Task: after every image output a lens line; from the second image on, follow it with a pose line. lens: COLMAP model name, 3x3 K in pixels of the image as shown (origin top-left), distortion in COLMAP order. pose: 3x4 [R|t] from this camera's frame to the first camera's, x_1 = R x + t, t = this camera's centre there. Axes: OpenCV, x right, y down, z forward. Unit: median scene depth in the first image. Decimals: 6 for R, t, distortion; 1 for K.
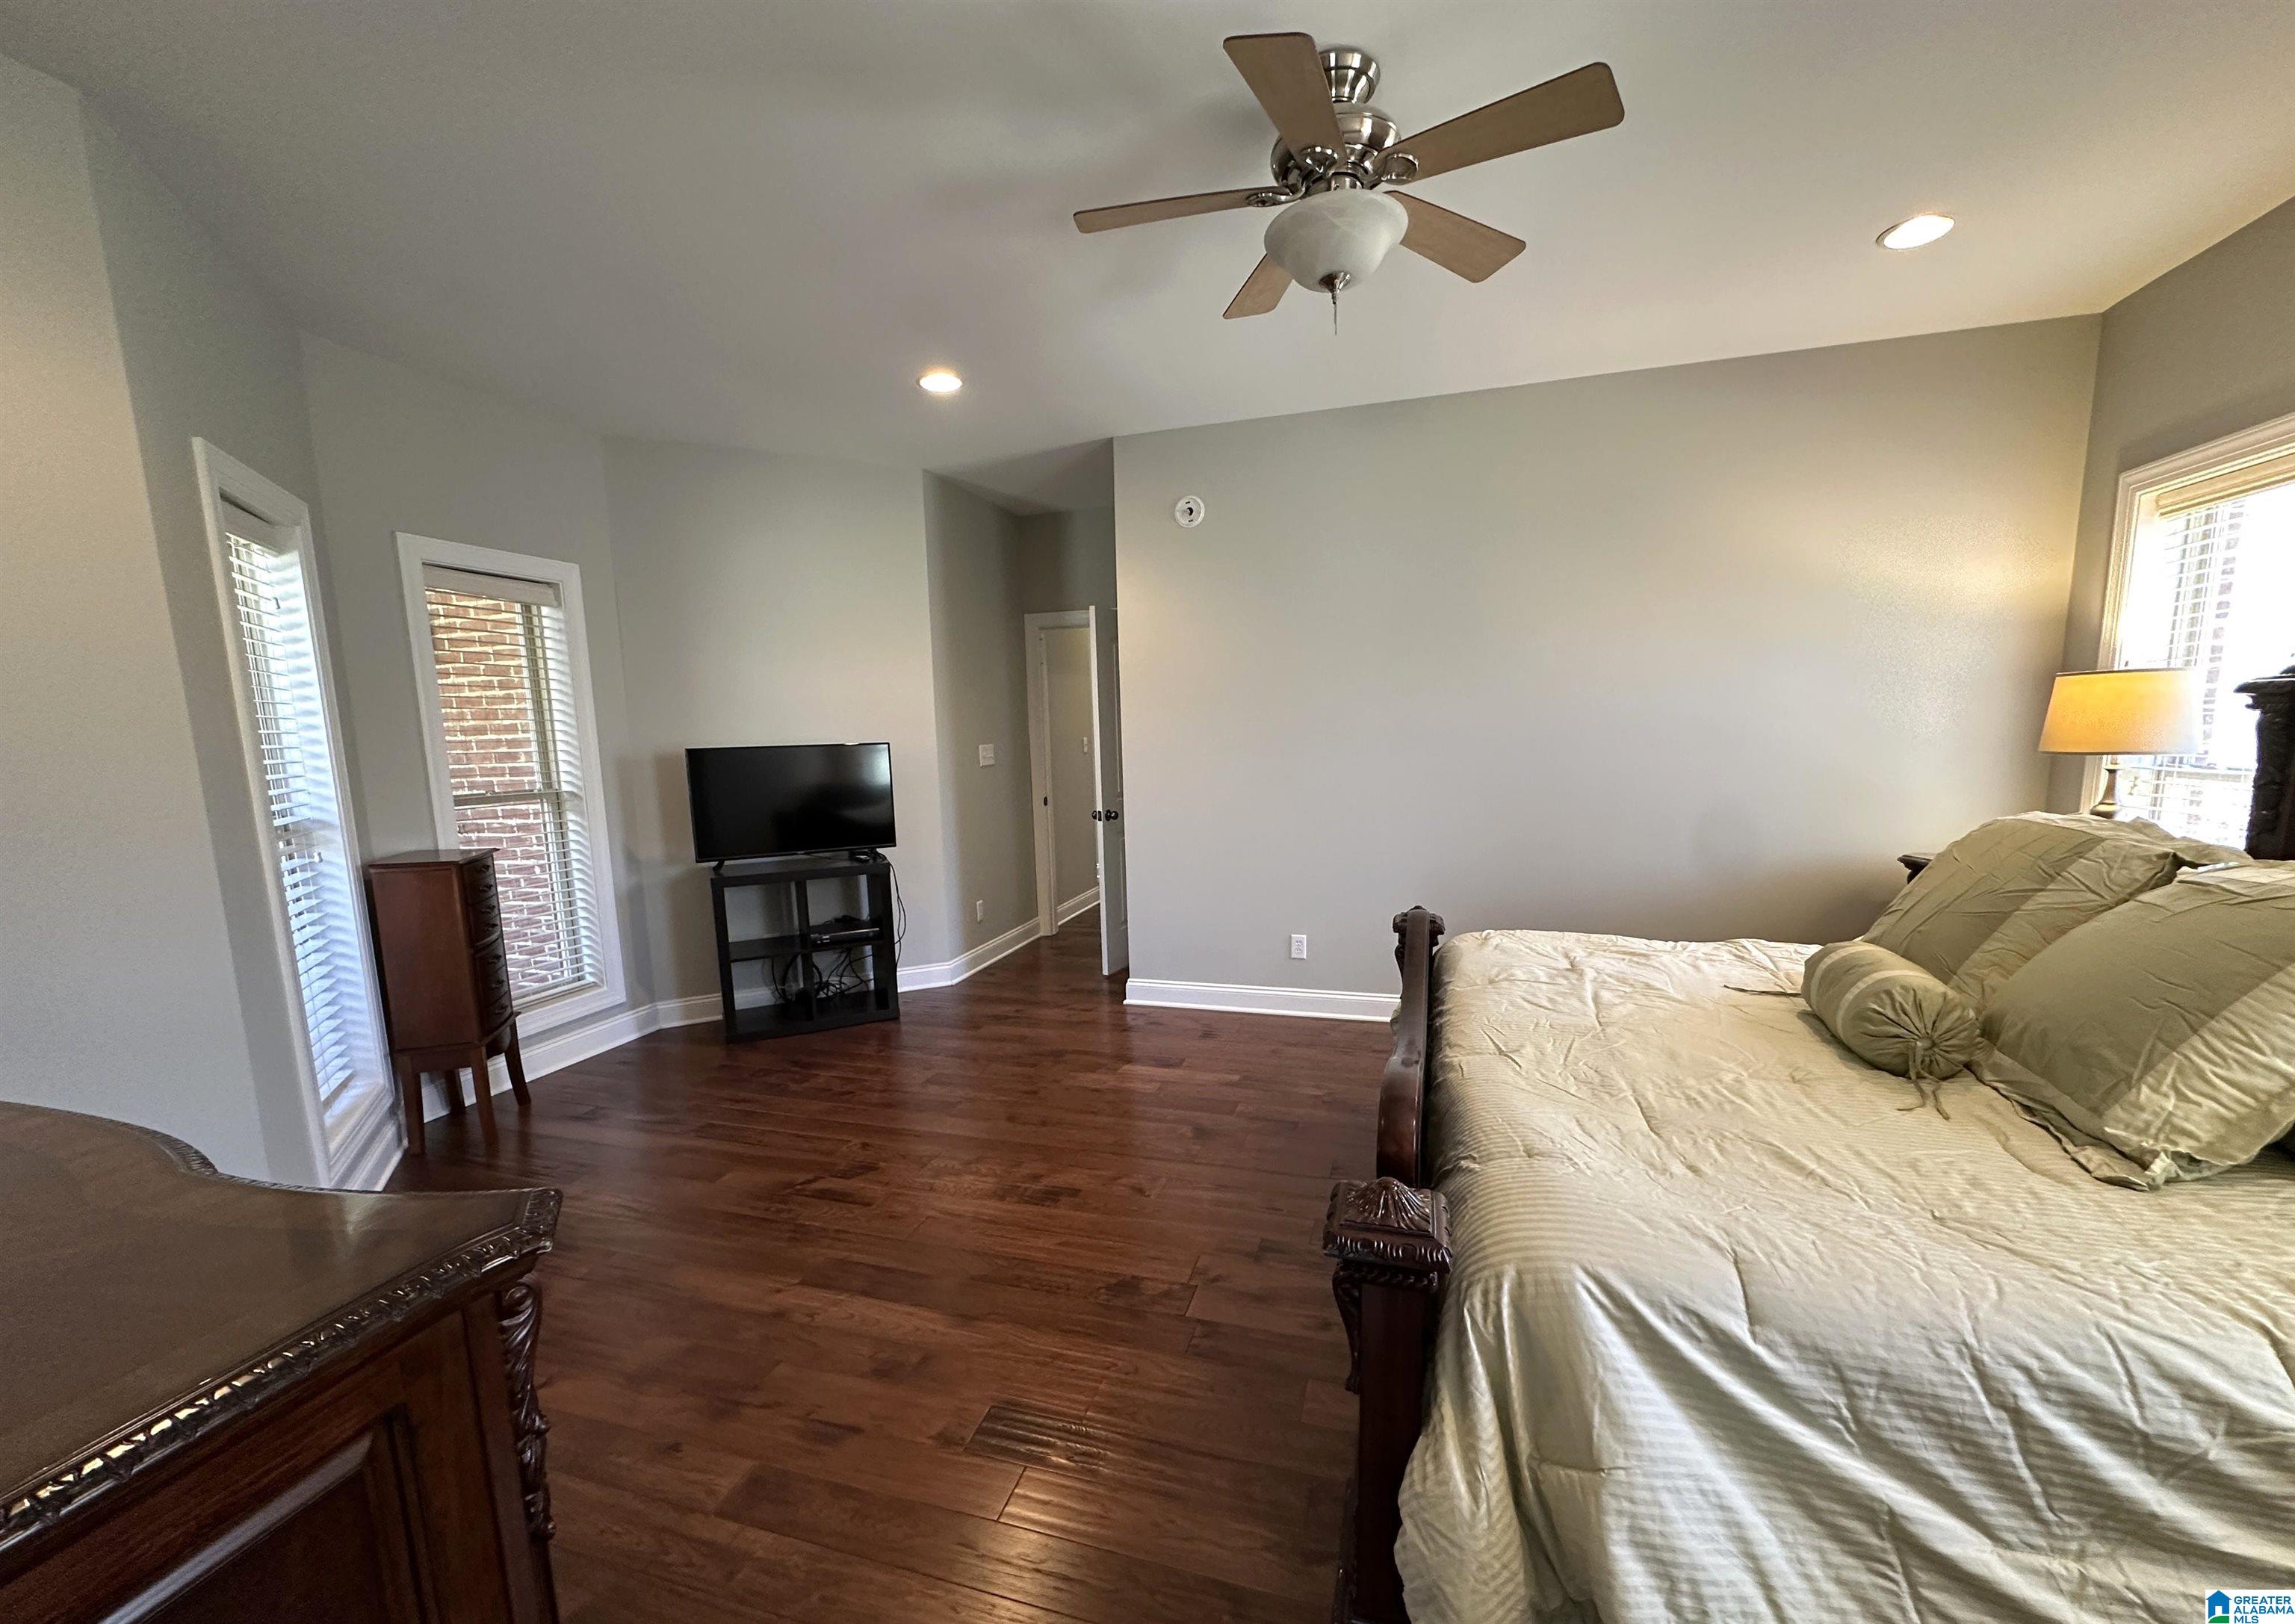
lens RADIAL K [[944.3, 0, 1141.7], [0, 944.3, 849.6], [0, 0, 1]] dist [-0.003250, -0.000309]
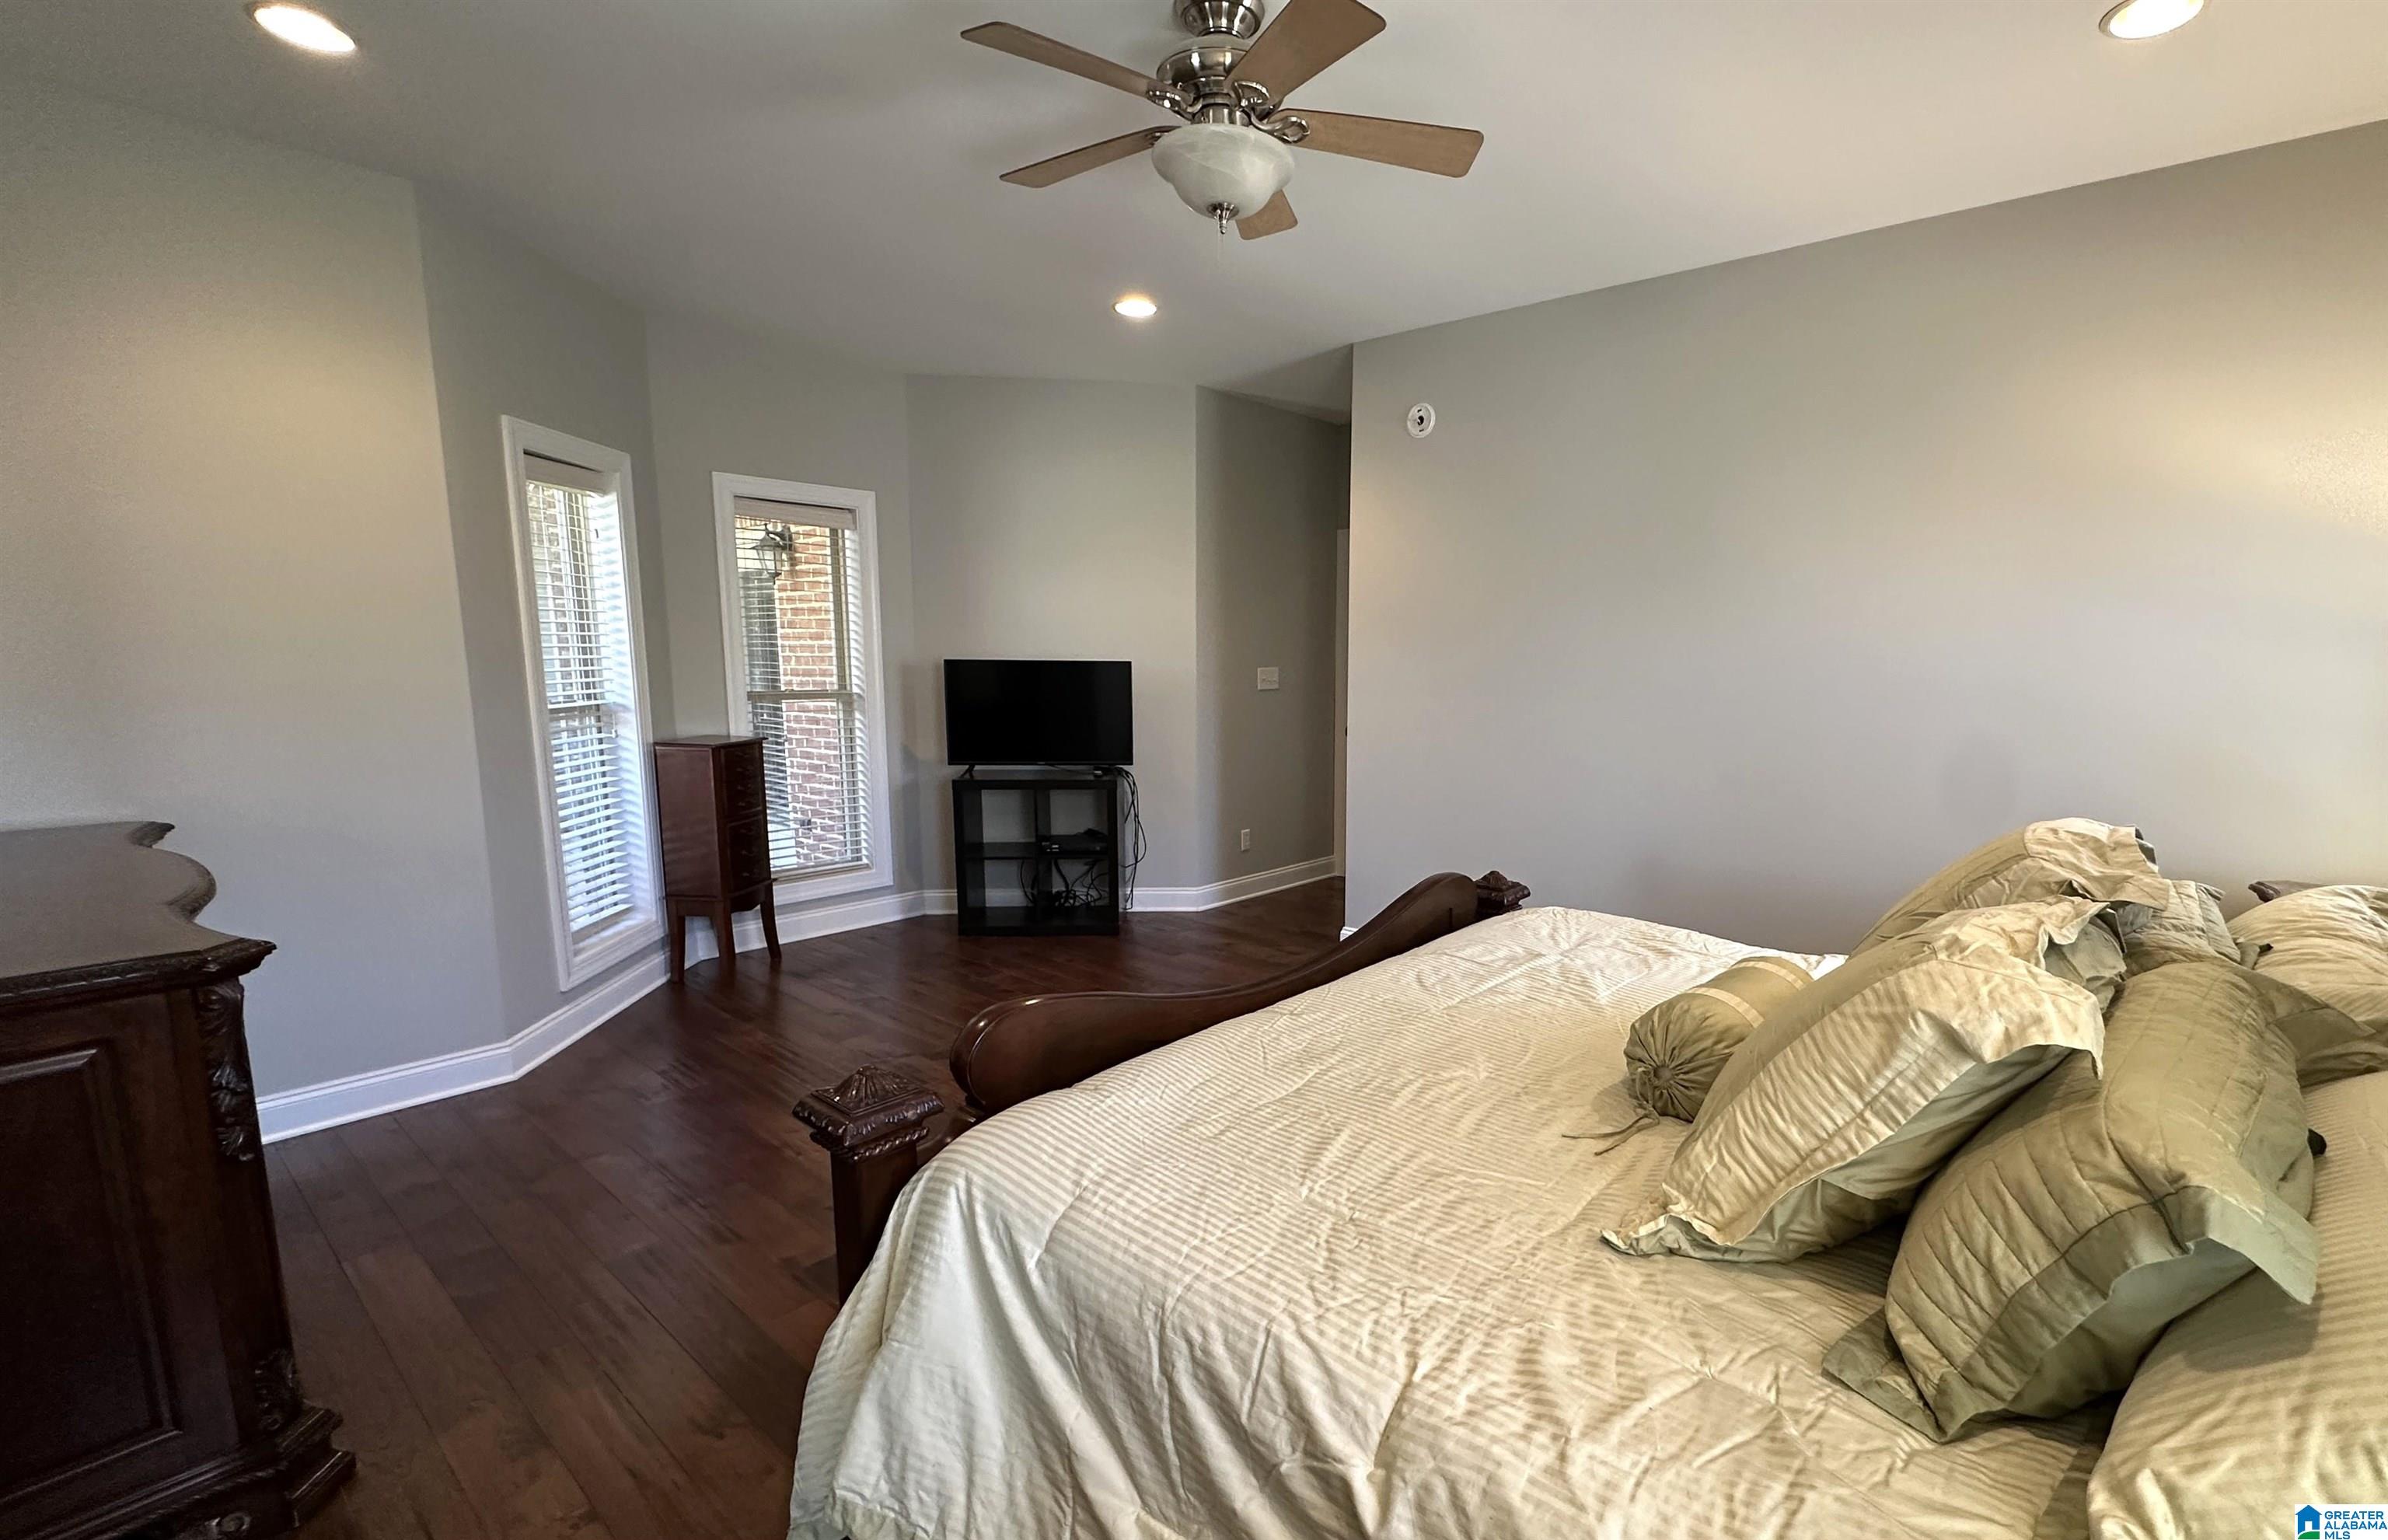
lens RADIAL K [[1042.7, 0, 1198.1], [0, 1042.7, 779.4], [0, 0, 1]] dist [-0.001649, -0.000414]
pose [[0.924272, 0.082458, -0.372723, 0.252734], [-0.083298, 0.996428, 0.013881, -0.010223], [0.372536, 0.018217, 0.927839, -0.004344]]
